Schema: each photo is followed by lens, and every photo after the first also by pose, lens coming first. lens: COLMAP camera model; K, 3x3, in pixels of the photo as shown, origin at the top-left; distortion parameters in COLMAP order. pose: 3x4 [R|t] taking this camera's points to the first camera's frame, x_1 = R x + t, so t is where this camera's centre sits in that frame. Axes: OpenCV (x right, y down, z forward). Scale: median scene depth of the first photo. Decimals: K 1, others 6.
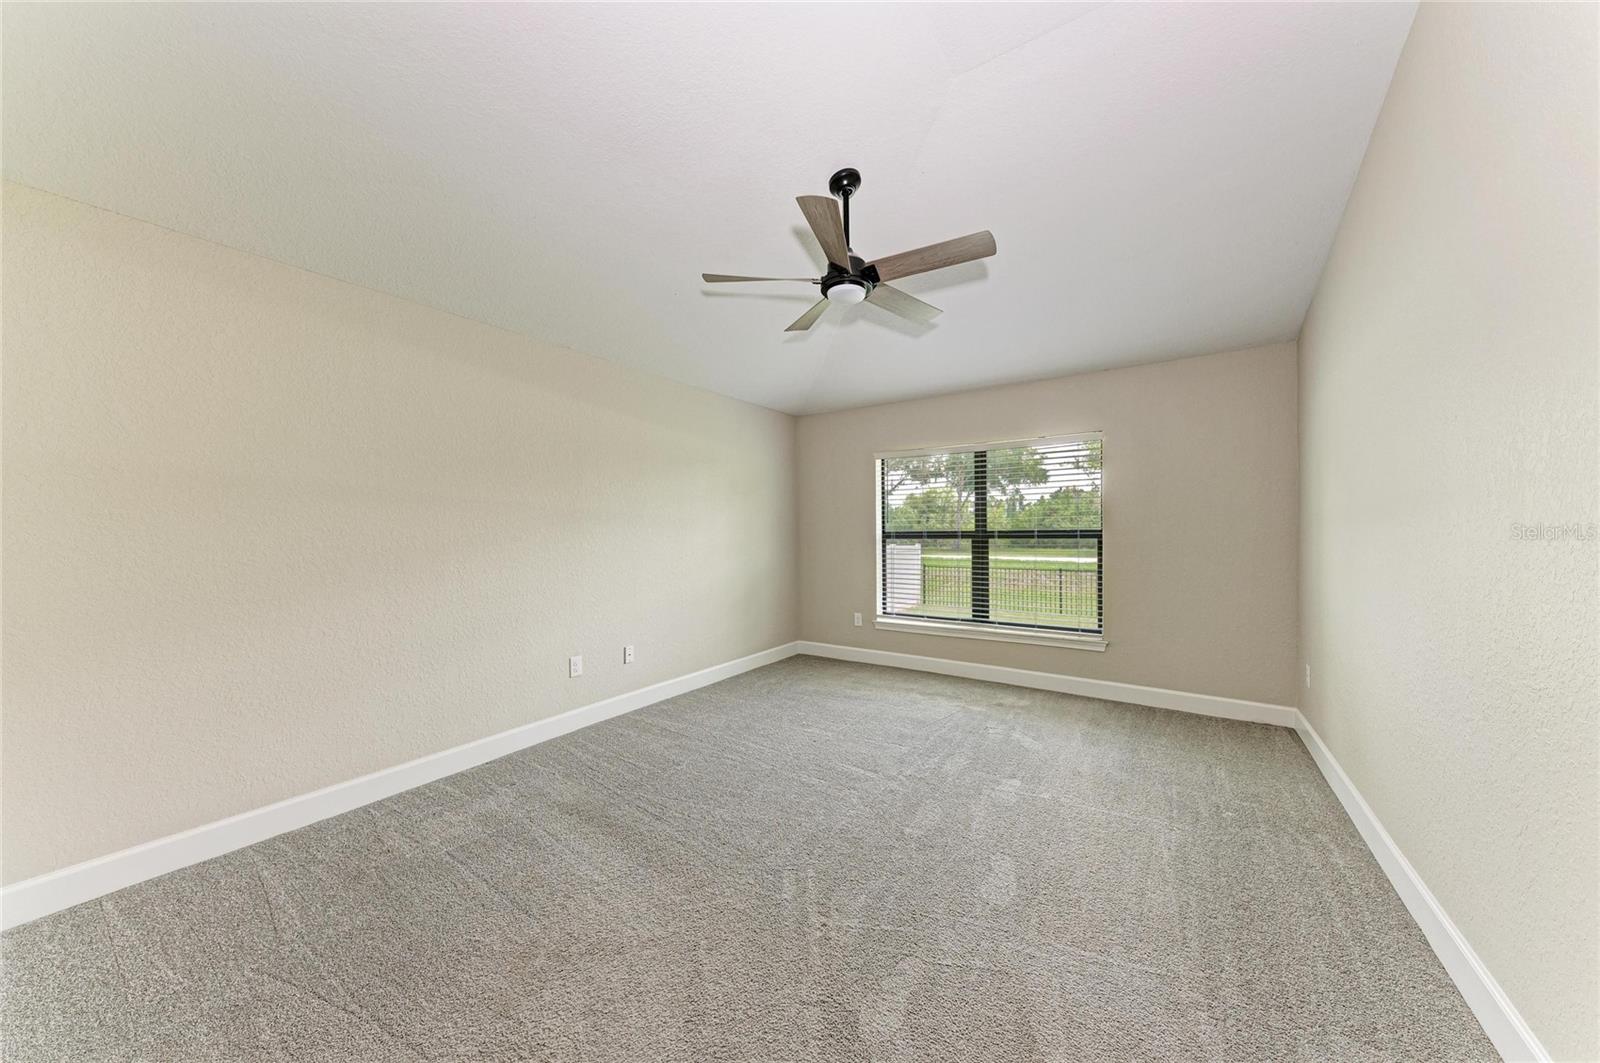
lens RADIAL K [[534.9, 0, 797.6], [0, 534.9, 528.1], [0, 0, 1]] dist [0.000509, 0.000000]
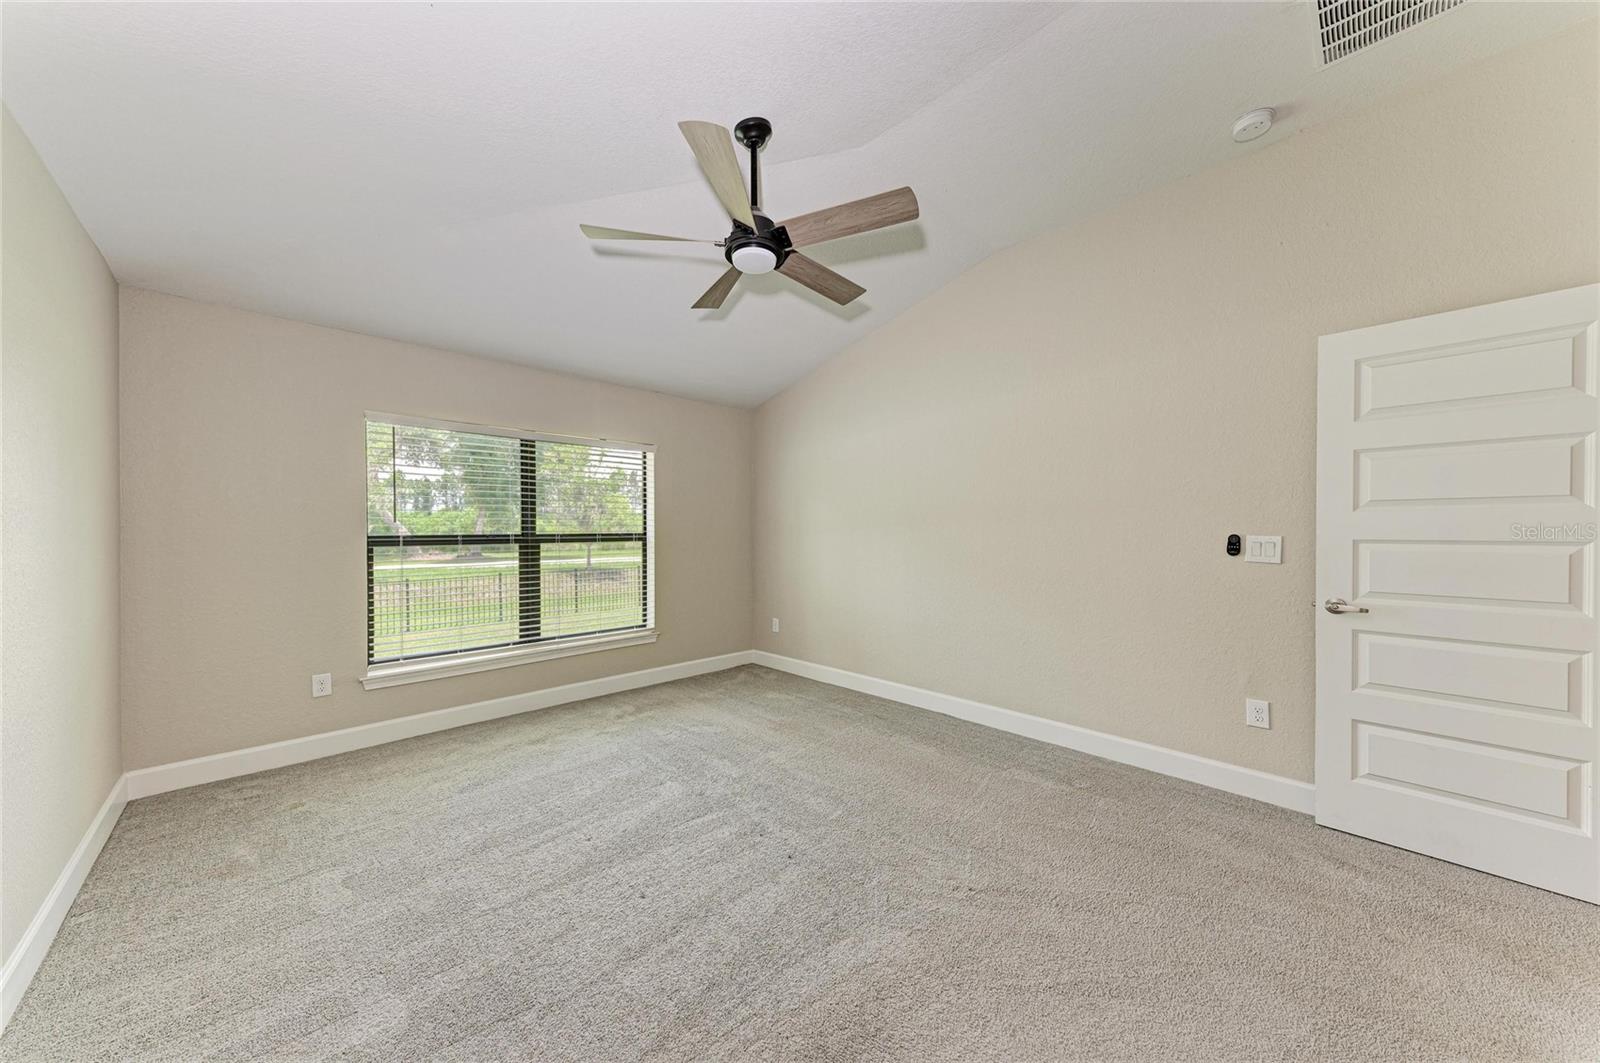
lens RADIAL K [[534.9, 0, 796.3], [0, 534.9, 537.7], [0, 0, 1]] dist [0.000509, 0.000000]
pose [[0.200491, -0.001562, 0.979694, -0.417025], [-0.001604, 0.999997, 0.001922, 0.008818], [-0.979694, -0.001957, 0.200488, 0.435562]]
